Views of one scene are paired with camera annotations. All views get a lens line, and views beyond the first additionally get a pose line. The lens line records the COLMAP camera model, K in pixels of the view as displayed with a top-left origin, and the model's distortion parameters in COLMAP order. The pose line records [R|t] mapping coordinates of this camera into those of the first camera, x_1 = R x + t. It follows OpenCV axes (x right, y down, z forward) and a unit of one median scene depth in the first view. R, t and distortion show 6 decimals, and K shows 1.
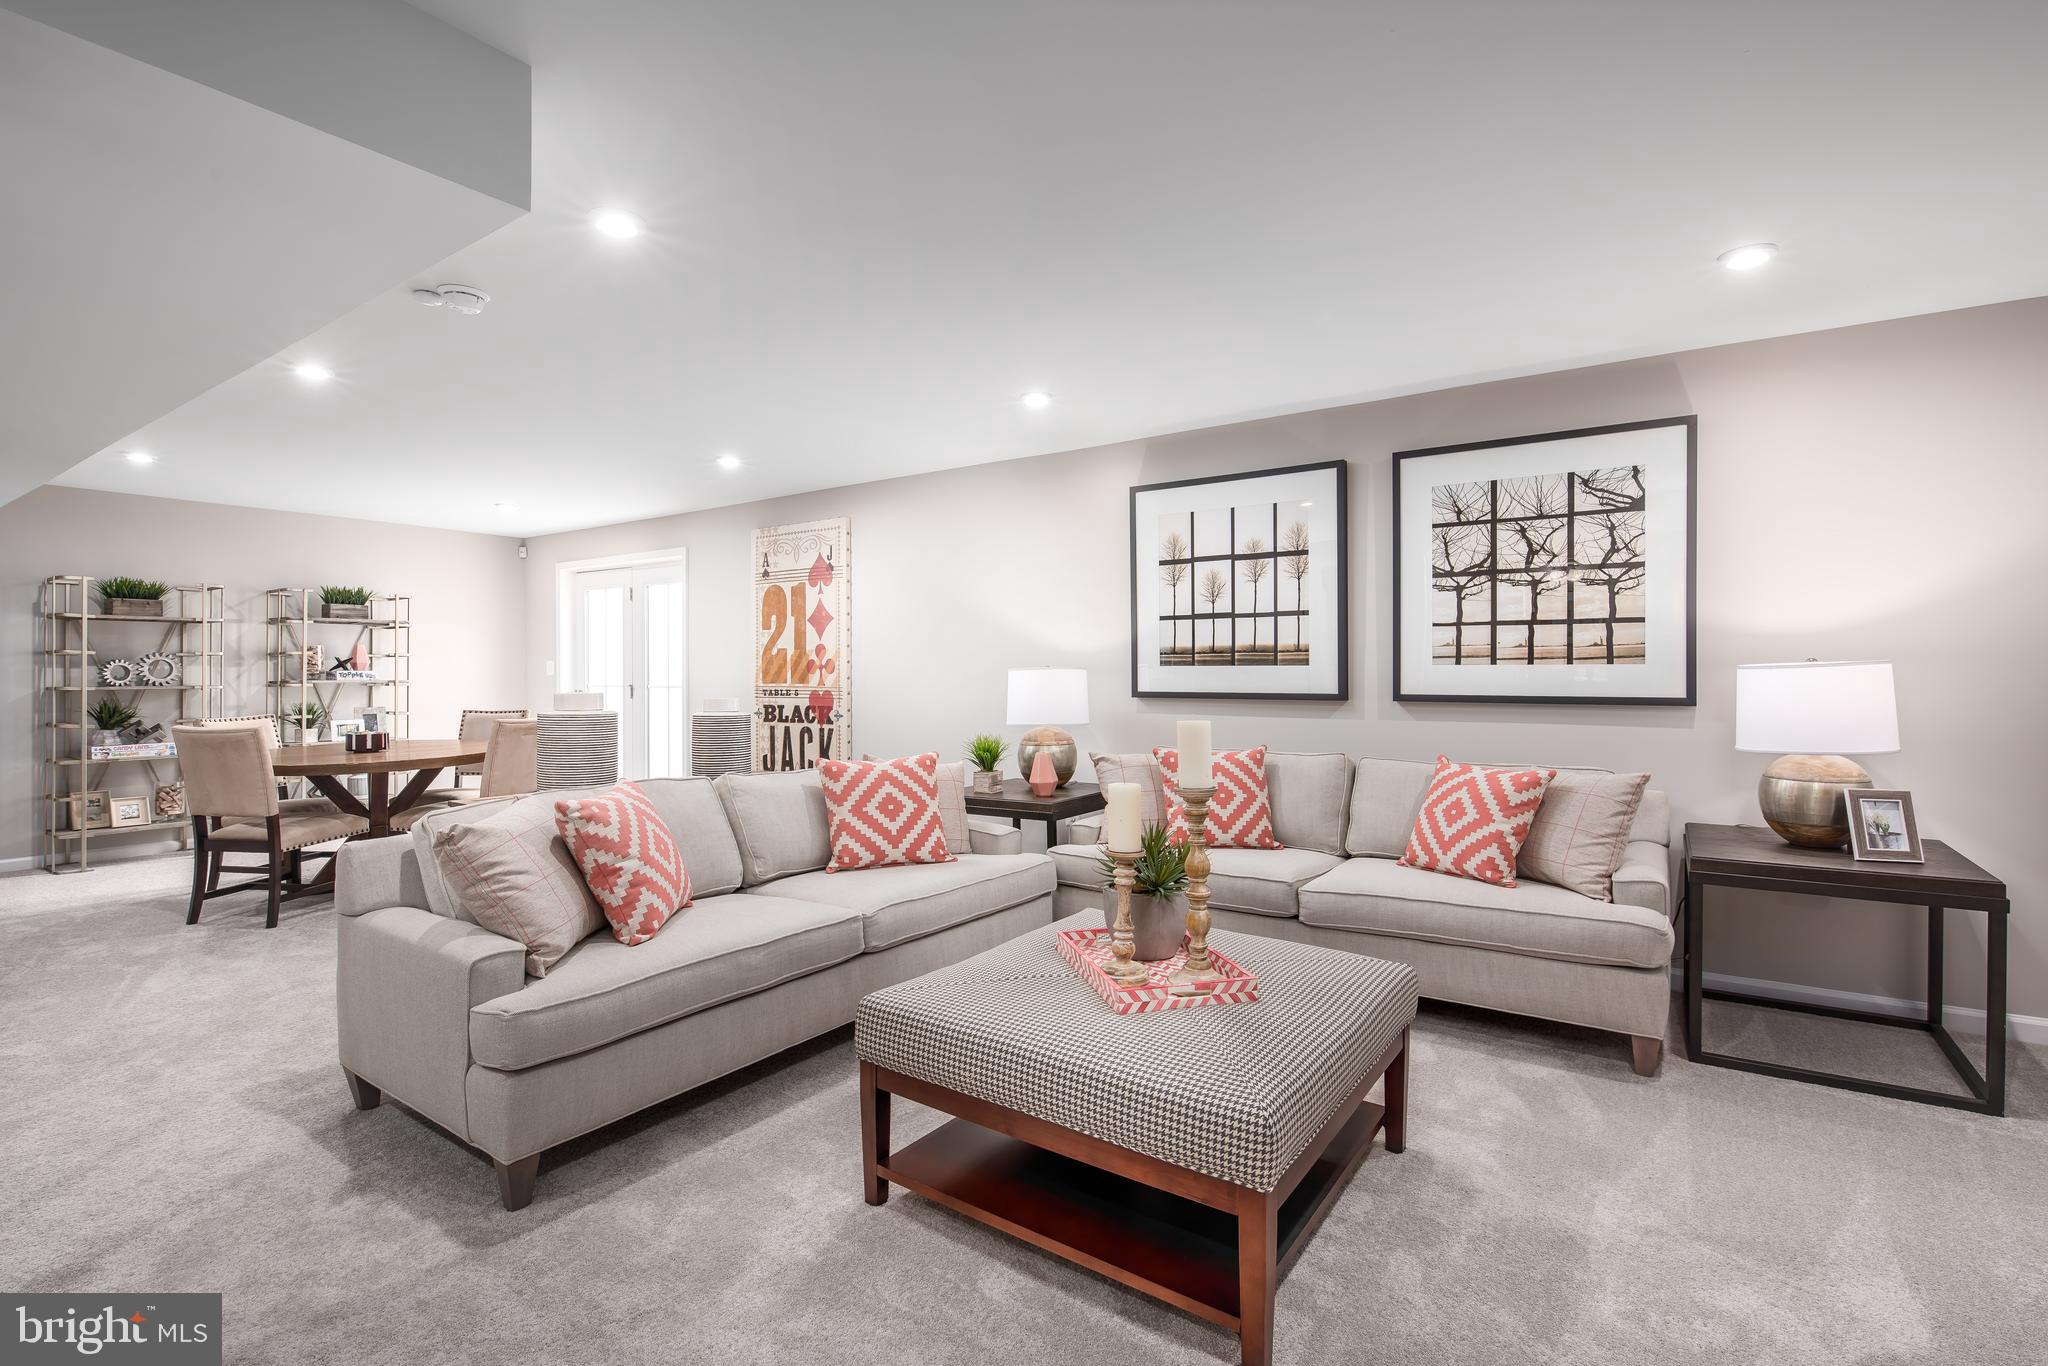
lens RADIAL K [[938.1, 0, 1031.9], [0, 938.1, 670.0], [0, 0, 1]] dist [-0.014004, -0.000542]
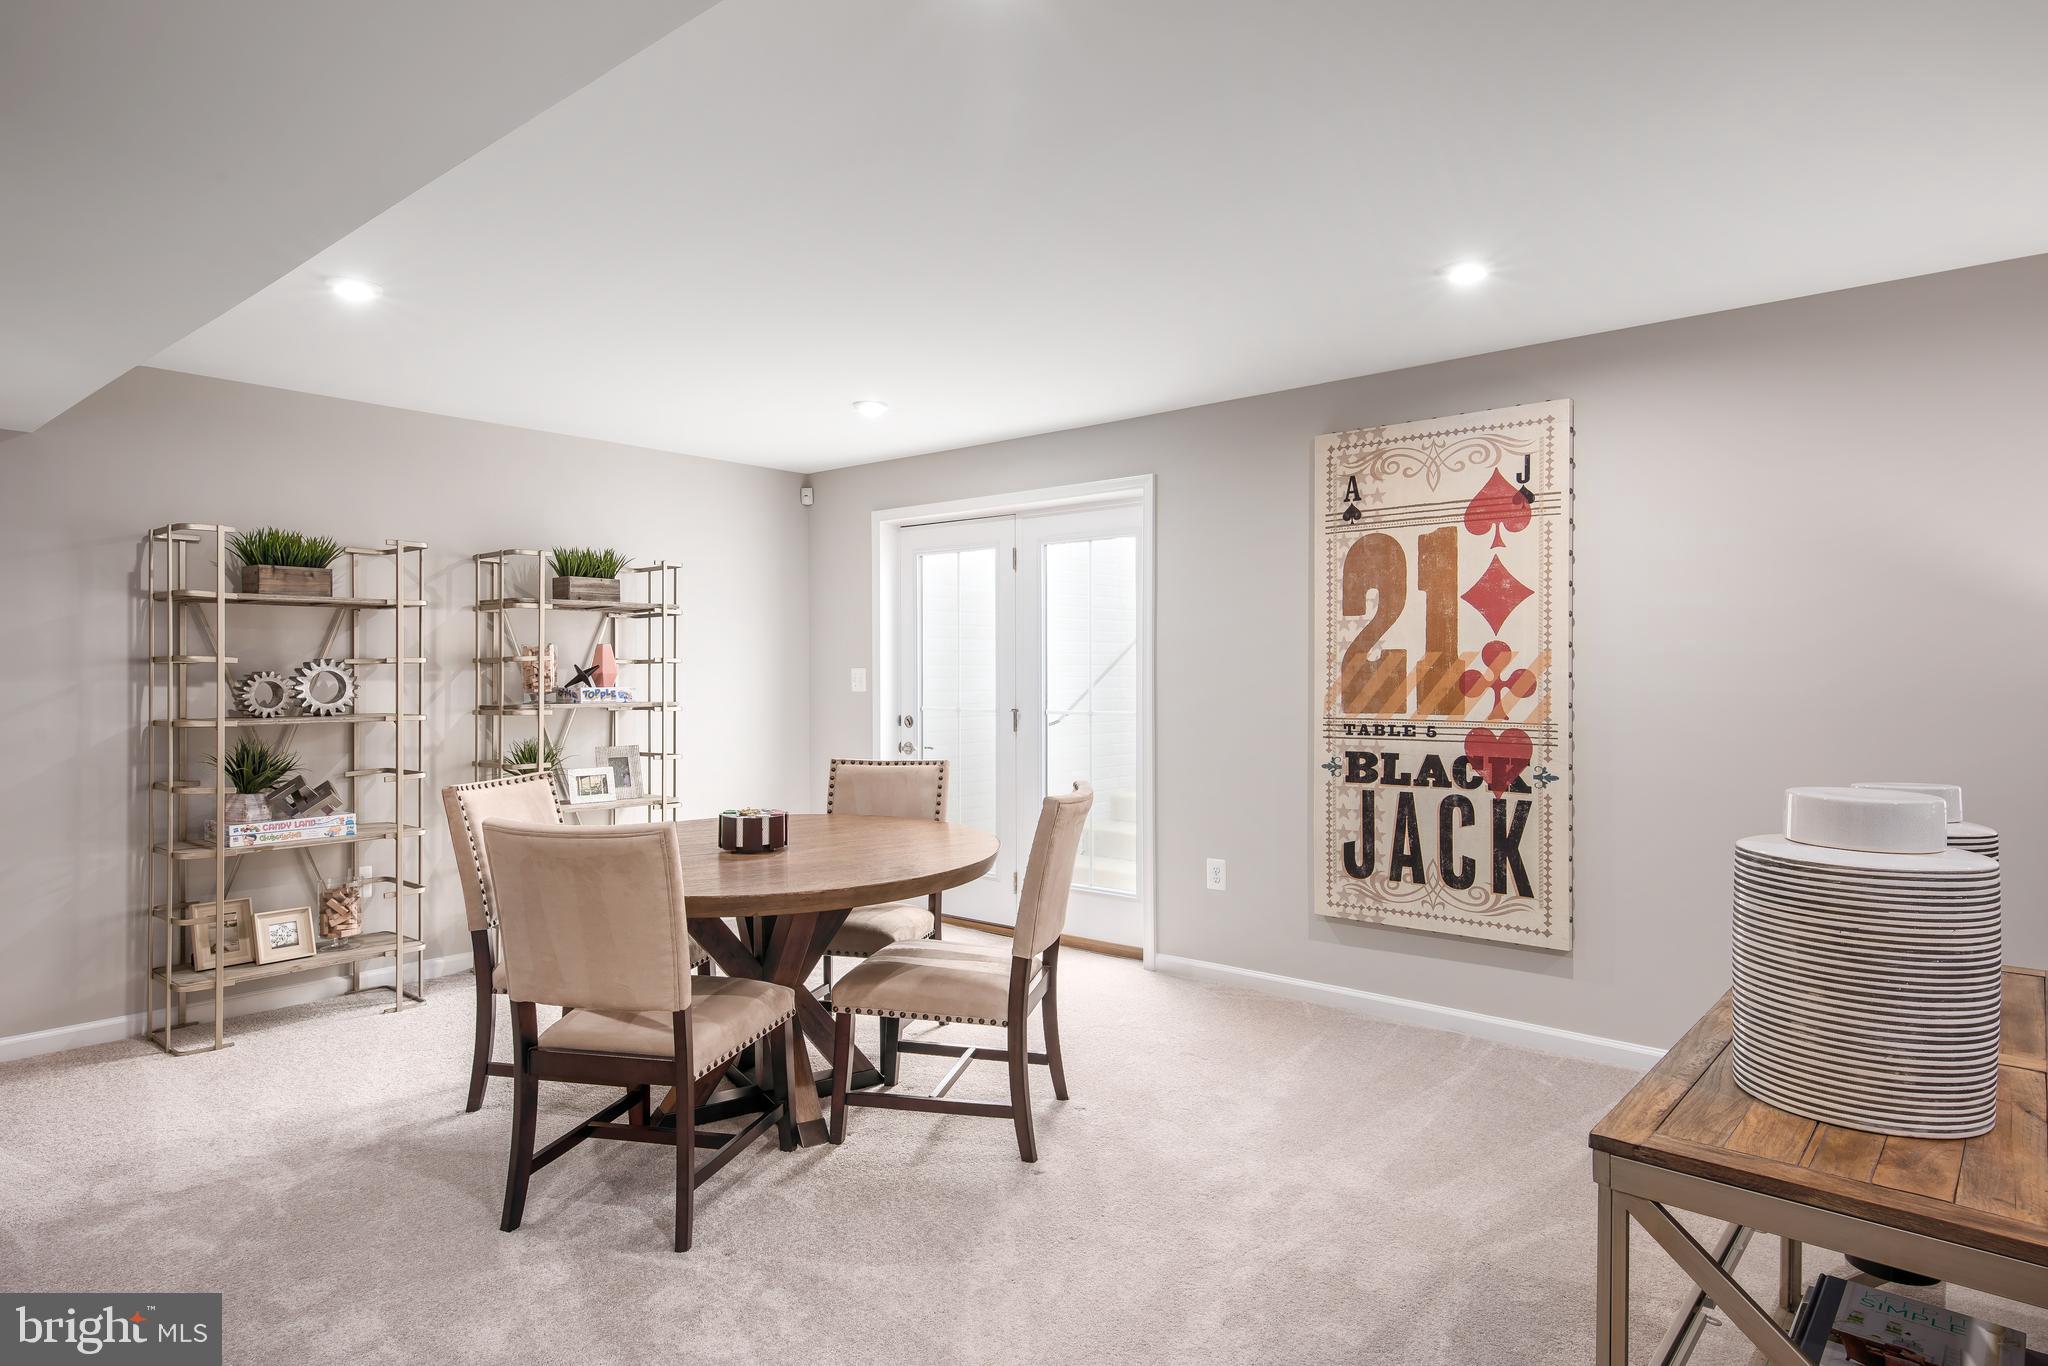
lens RADIAL K [[1168.1, 0, 1024.8], [0, 1168.1, 674.0], [0, 0, 1]] dist [0.014012, -0.000468]
pose [[0.994177, -0.000025, -0.107763, -0.533923], [0.000341, 0.999996, 0.002909, -0.014180], [0.107763, -0.002929, 0.994172, 0.392571]]
